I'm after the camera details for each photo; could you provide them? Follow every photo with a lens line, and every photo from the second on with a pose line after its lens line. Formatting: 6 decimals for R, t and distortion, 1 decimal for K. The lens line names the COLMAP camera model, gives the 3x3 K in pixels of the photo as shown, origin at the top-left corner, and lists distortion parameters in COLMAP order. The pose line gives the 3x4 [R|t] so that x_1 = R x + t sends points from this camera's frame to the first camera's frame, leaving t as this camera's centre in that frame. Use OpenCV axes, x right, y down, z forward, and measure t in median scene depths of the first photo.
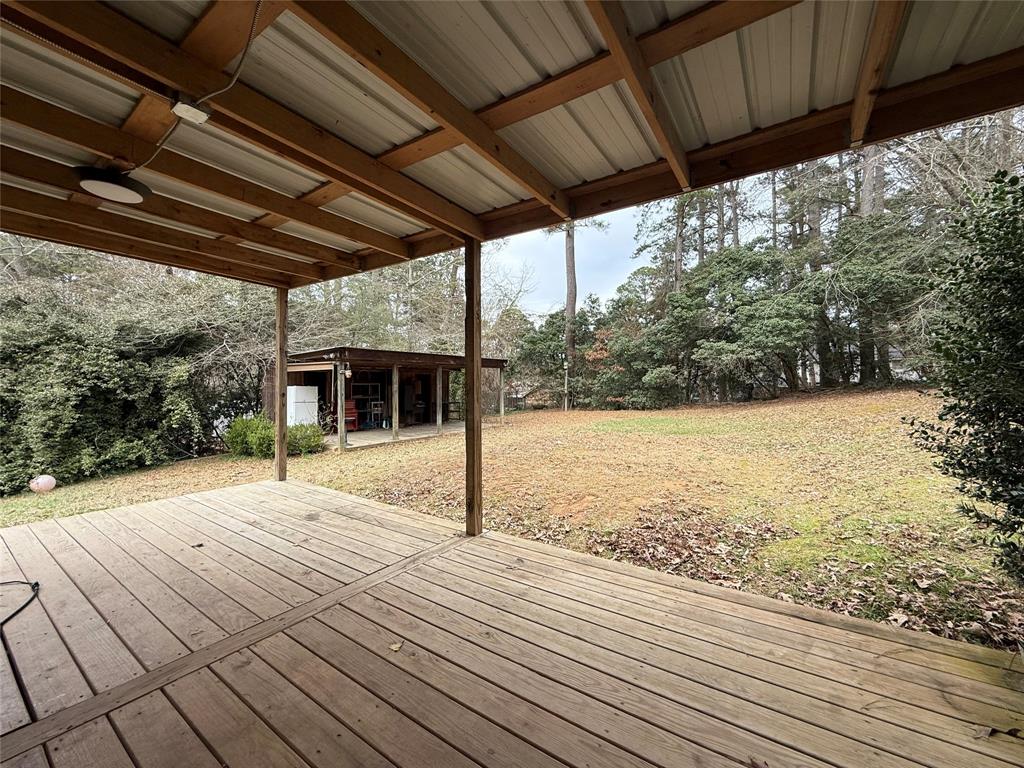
lens RADIAL K [[406.7, 0, 509.8], [0, 406.7, 382.2], [0, 0, 1]] dist [-0.001928, 0.000213]
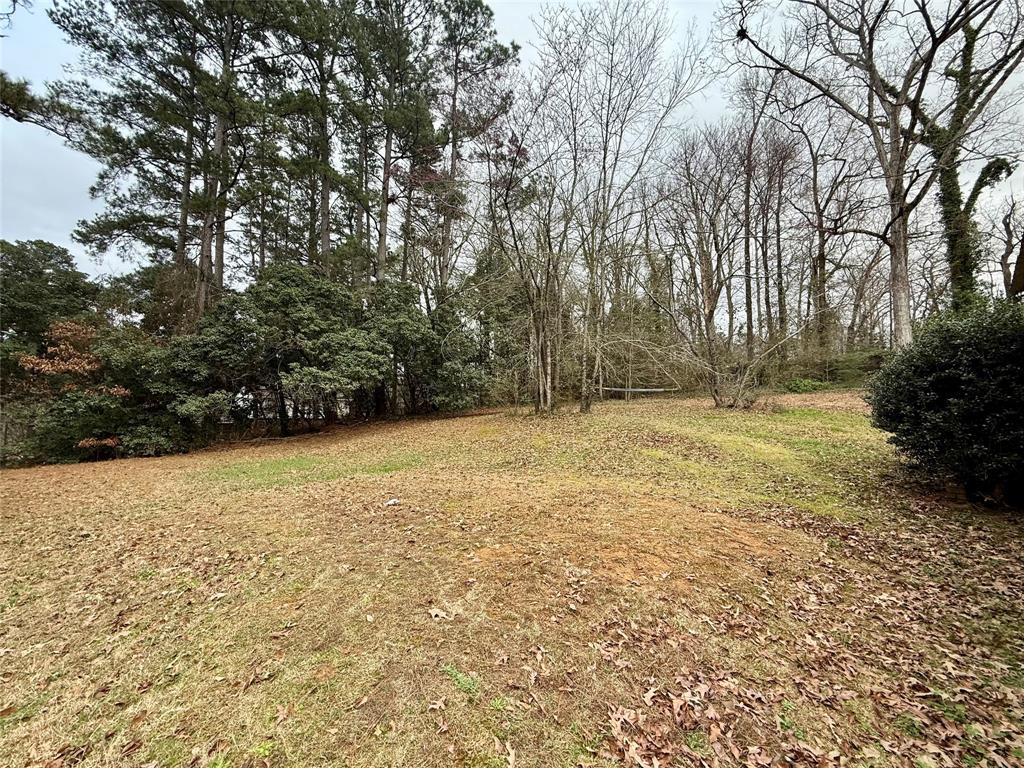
lens RADIAL K [[406.7, 0, 508.6], [0, 406.7, 383.6], [0, 0, 1]] dist [-0.001928, 0.000213]
pose [[0.262643, 0.081108, 0.961478, -0.368324], [0.006008, 0.996304, -0.085687, 0.023922], [-0.964874, 0.028282, 0.261185, 0.579283]]
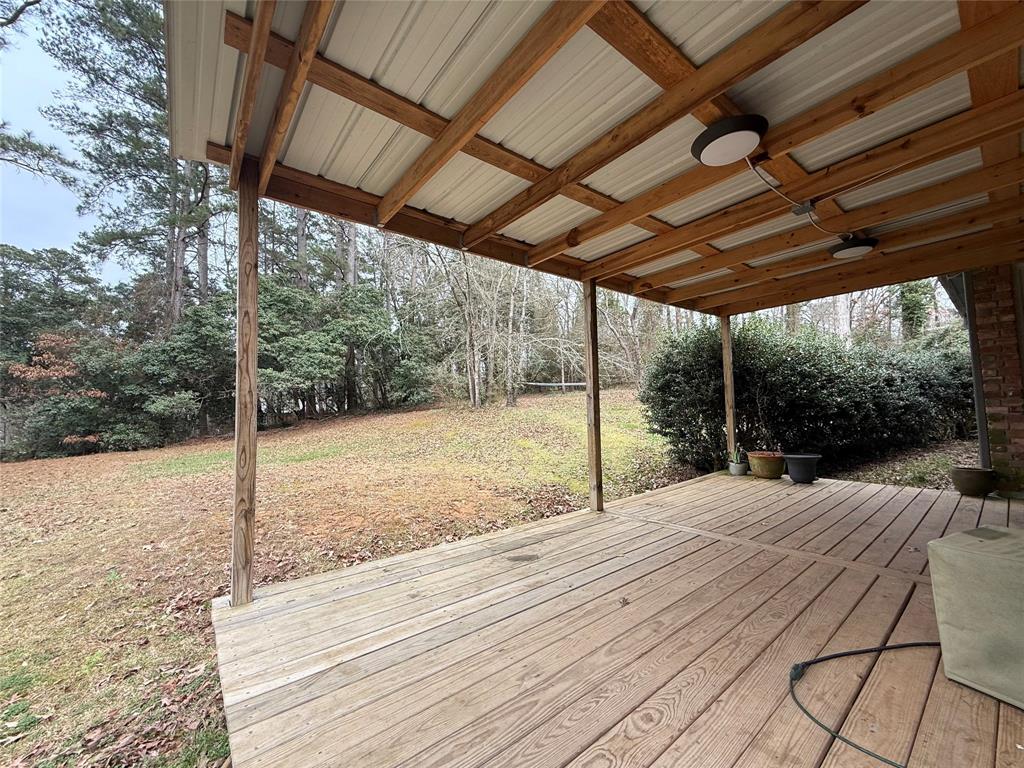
lens RADIAL K [[406.7, 0, 506.4], [0, 406.7, 382.5], [0, 0, 1]] dist [-0.001928, 0.000213]
pose [[0.298847, 0.056258, 0.952641, -0.406512], [0.020851, 0.997638, -0.065456, 0.016133], [-0.954073, 0.039424, 0.296968, 0.257139]]
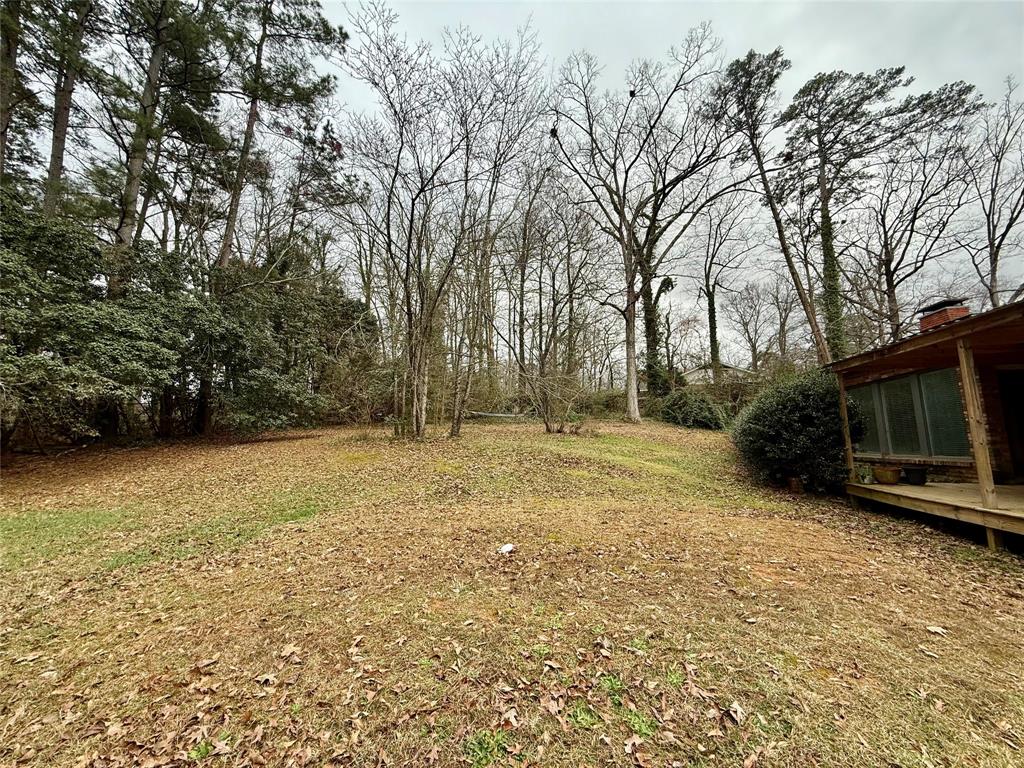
lens RADIAL K [[406.7, 0, 508.8], [0, 406.7, 383.9], [0, 0, 1]] dist [-0.001928, 0.000213]
pose [[-0.352868, 0.134213, 0.925997, -0.297502], [0.008320, 0.990070, -0.140329, 0.024578], [-0.935636, -0.041814, -0.350480, 1.011048]]
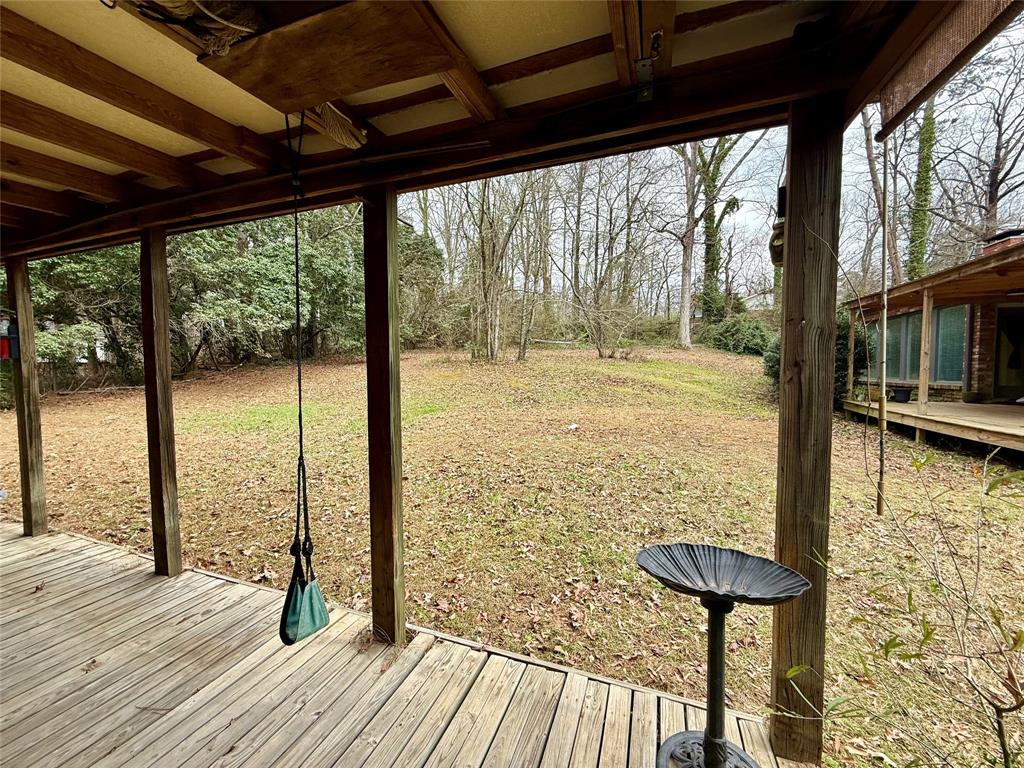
lens RADIAL K [[406.7, 0, 509.0], [0, 406.7, 384.2], [0, 0, 1]] dist [-0.001928, 0.000213]
pose [[-0.234599, -0.044640, 0.971067, -0.533279], [-0.003763, 0.998979, 0.045014, 0.029921], [-0.972085, 0.006906, -0.234527, 1.128973]]
